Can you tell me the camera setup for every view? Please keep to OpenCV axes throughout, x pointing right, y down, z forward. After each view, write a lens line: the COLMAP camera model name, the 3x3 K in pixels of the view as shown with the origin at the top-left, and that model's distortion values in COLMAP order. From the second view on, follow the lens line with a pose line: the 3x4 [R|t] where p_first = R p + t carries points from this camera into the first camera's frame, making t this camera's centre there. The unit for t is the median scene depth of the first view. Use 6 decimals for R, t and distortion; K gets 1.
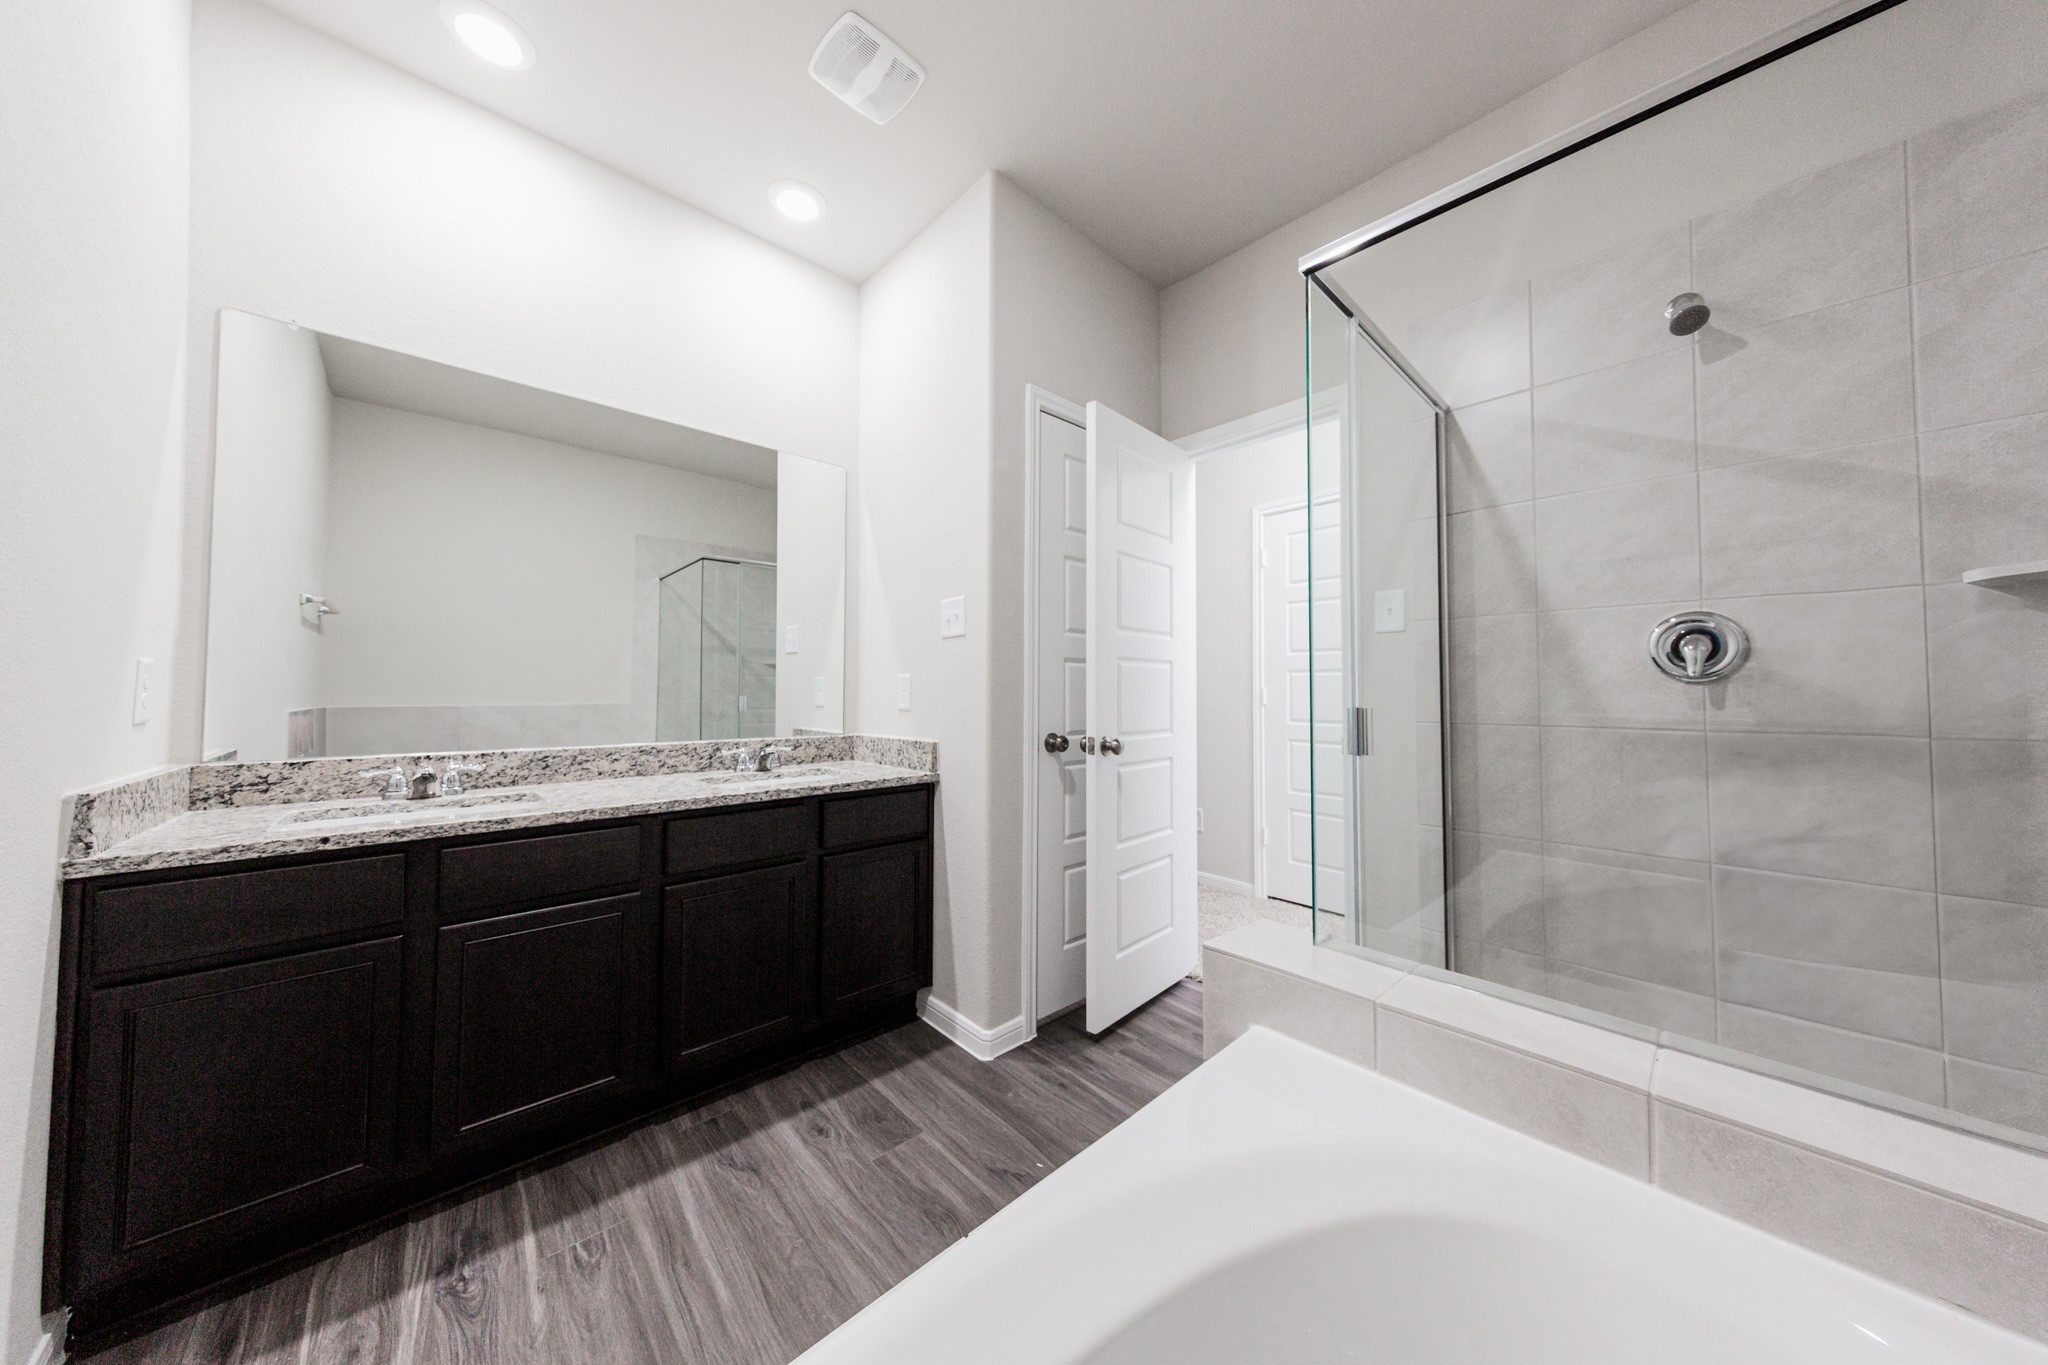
lens RADIAL K [[654.0, 0, 1025.6], [0, 654.0, 677.2], [0, 0, 1]] dist [-0.011224, -0.000424]
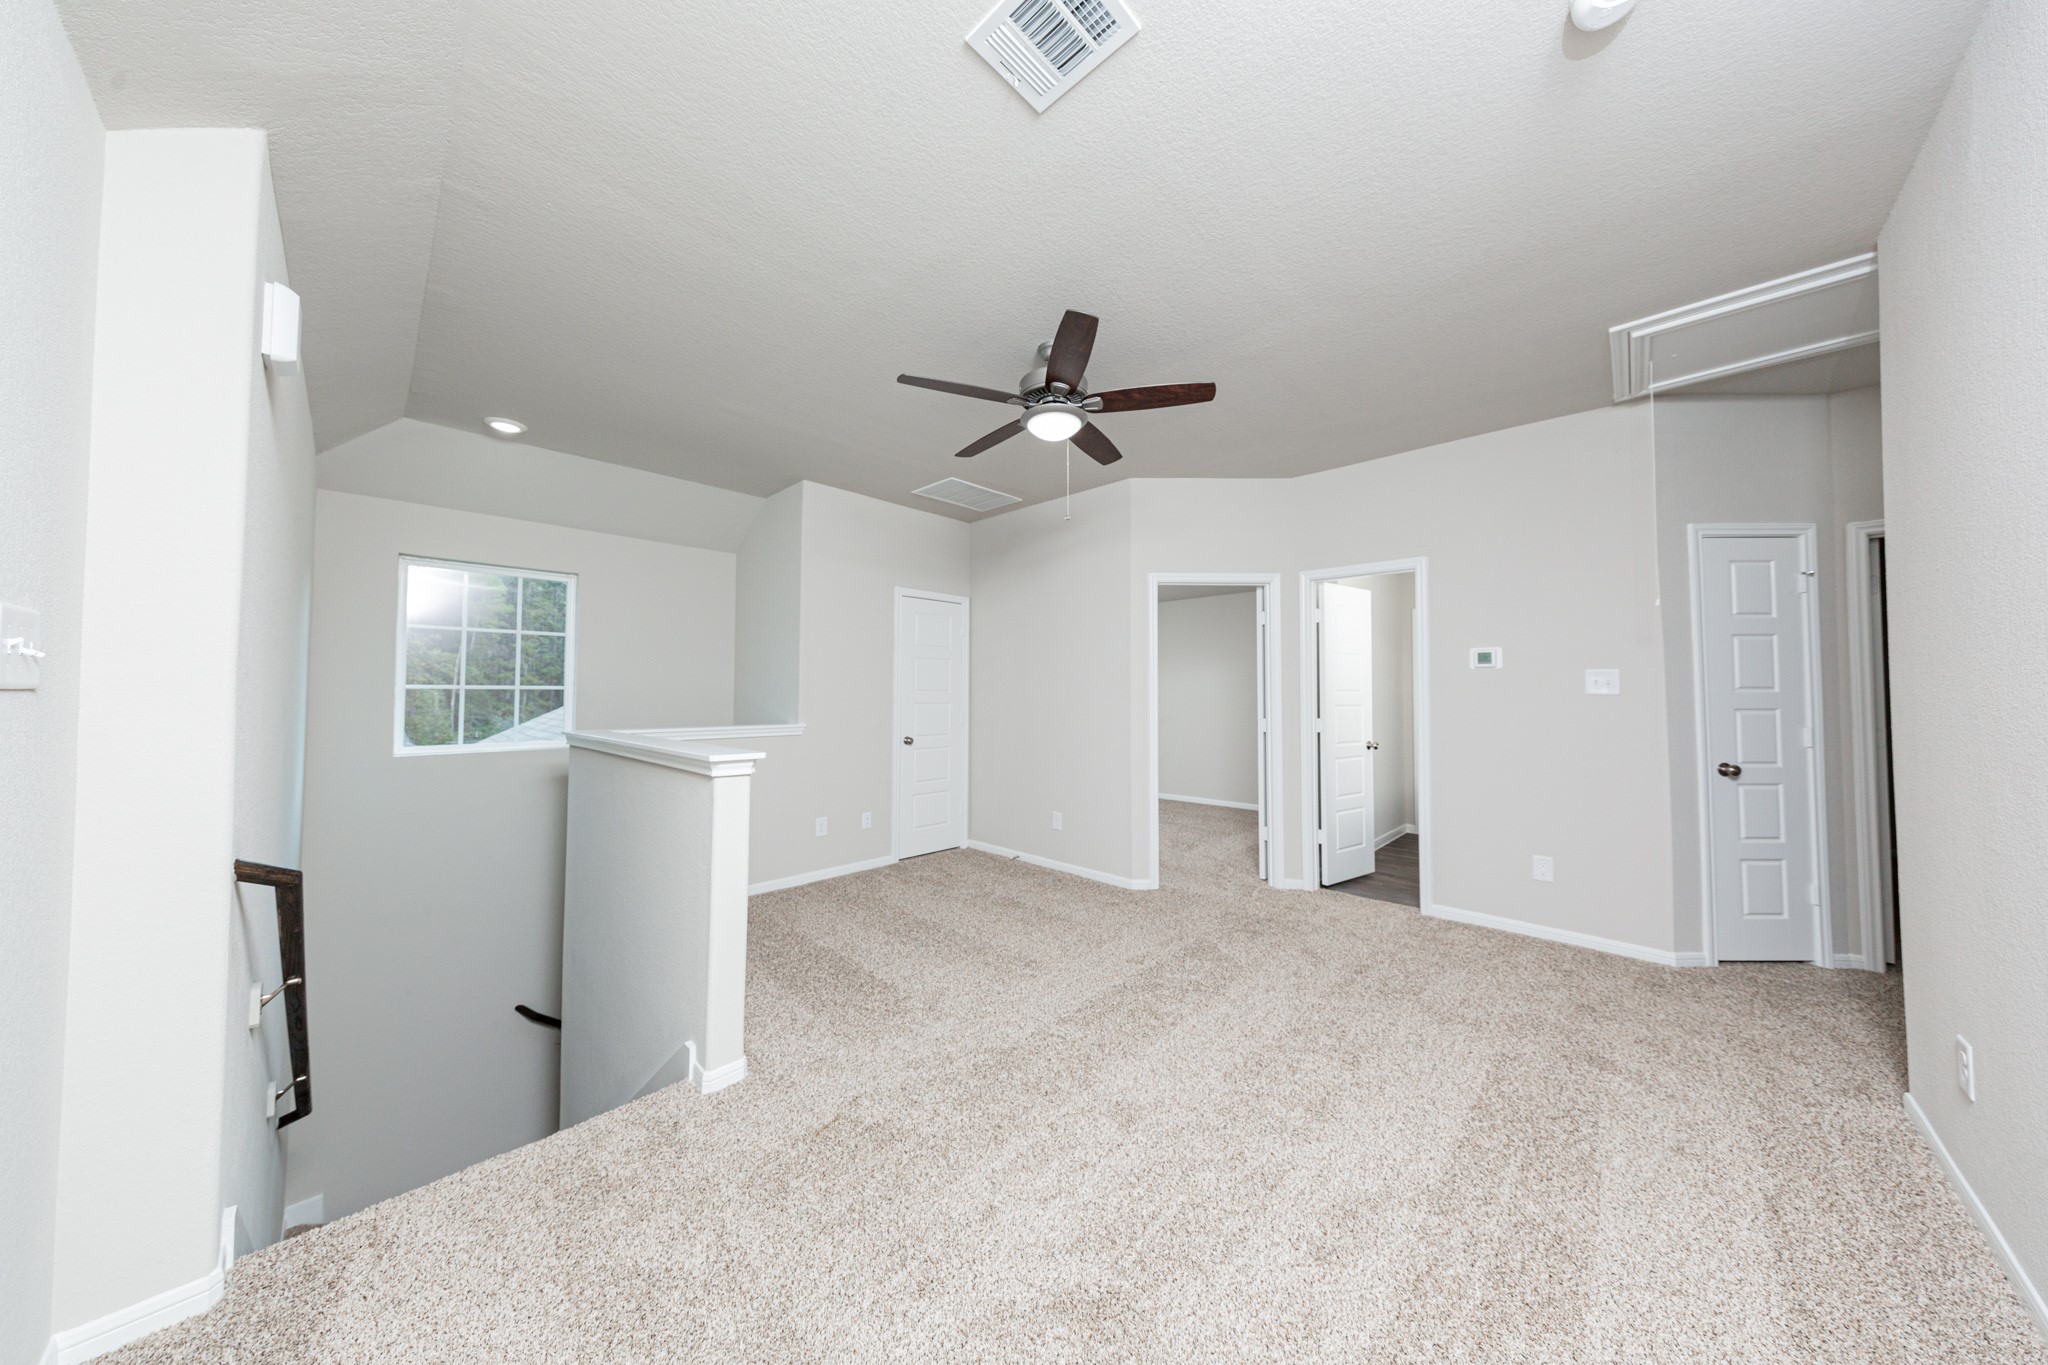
lens RADIAL K [[654.0, 0, 1024.4], [0, 654.0, 680.9], [0, 0, 1]] dist [-0.011224, -0.000424]
pose [[0.062190, -0.032326, -0.997541, 1.346817], [0.026014, 0.999188, -0.030757, -0.088642], [0.997725, -0.024038, 0.062980, -0.595382]]
